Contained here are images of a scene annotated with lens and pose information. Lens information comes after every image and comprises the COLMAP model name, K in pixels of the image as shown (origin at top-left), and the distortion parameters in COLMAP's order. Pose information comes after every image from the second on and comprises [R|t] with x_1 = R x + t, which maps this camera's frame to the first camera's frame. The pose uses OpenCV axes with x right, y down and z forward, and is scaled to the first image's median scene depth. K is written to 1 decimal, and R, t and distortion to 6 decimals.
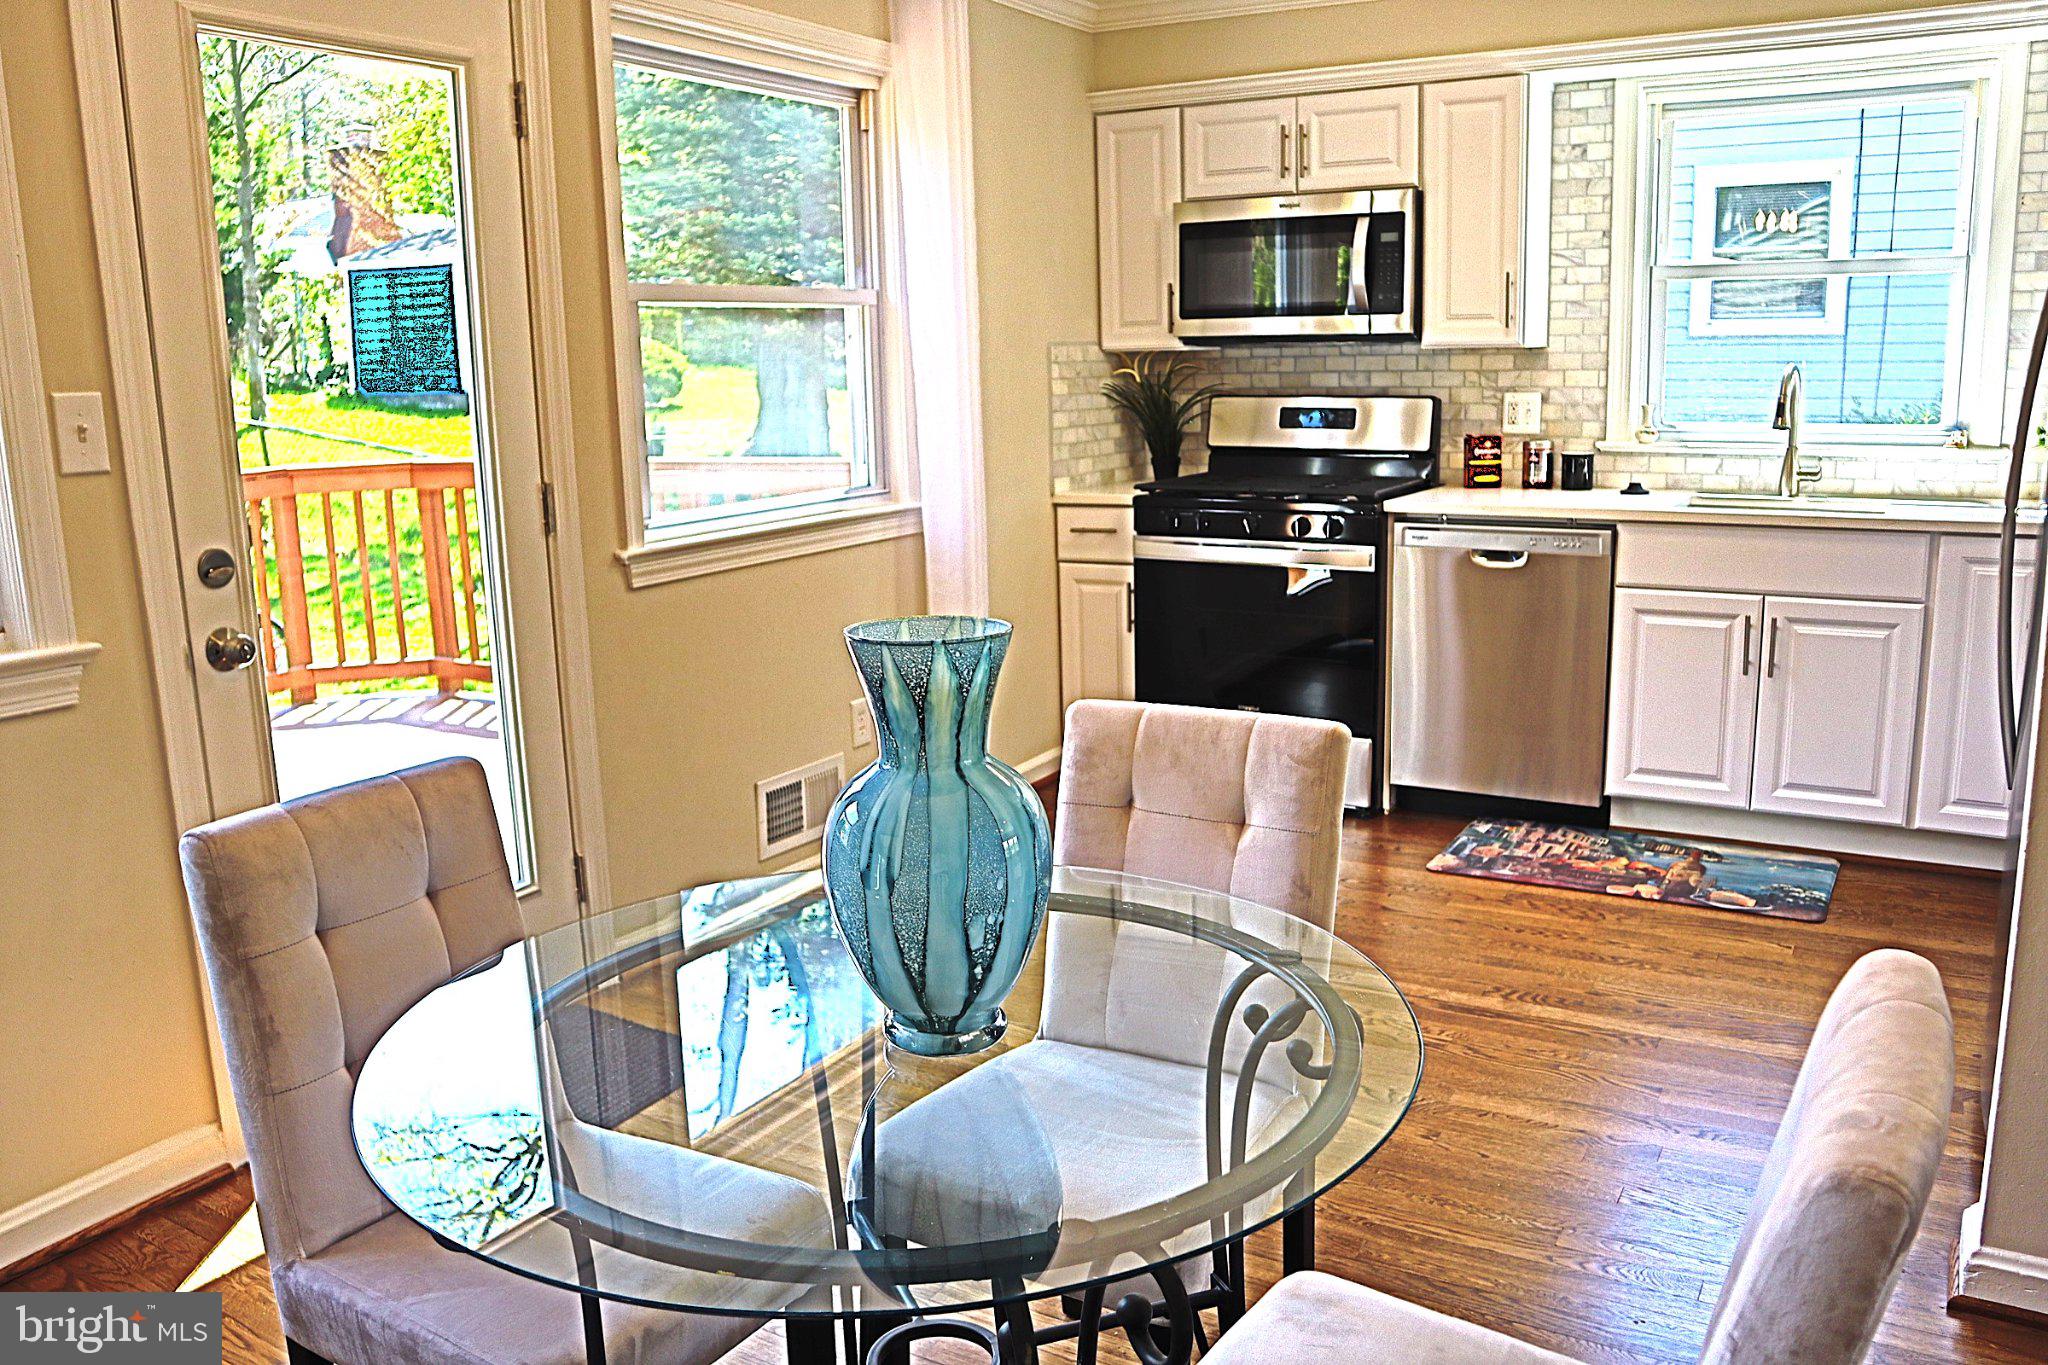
lens RADIAL K [[1592.8, 0, 1024.0], [0, 1592.8, 682.5], [0, 0, 1]] dist [-0.127051, 0.082572]
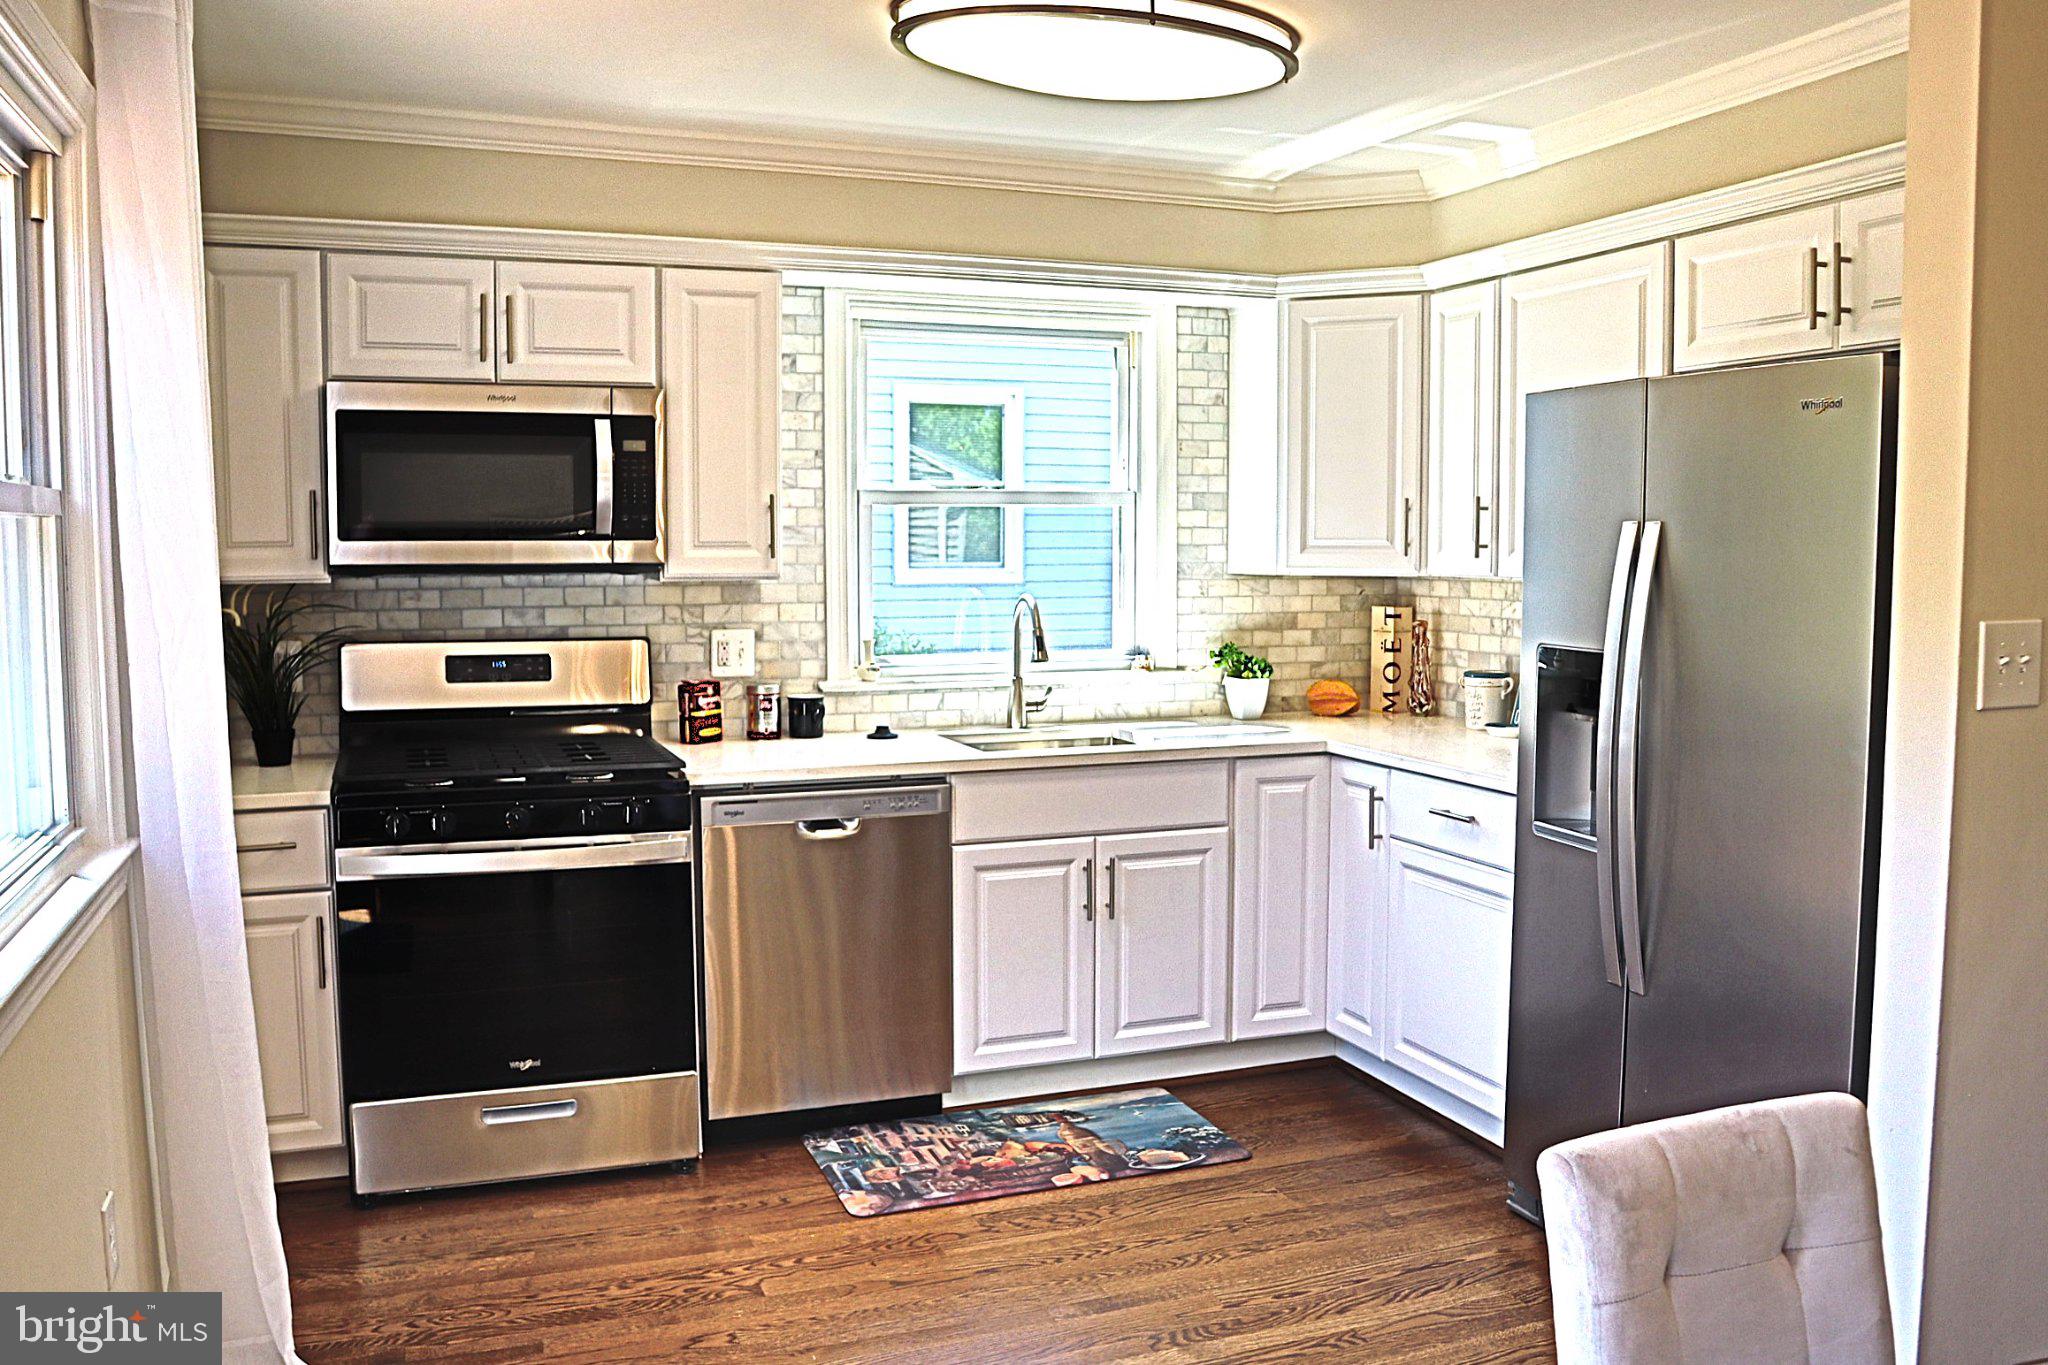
lens RADIAL K [[1650.5, 0, 1024.0], [0, 1650.5, 682.5], [0, 0, 1]] dist [-0.120787, 0.084908]
pose [[0.623031, -0.043118, 0.781008, -0.306762], [0.140718, 0.988368, -0.057689, -0.085670], [-0.769435, 0.145844, 0.621852, 0.334705]]
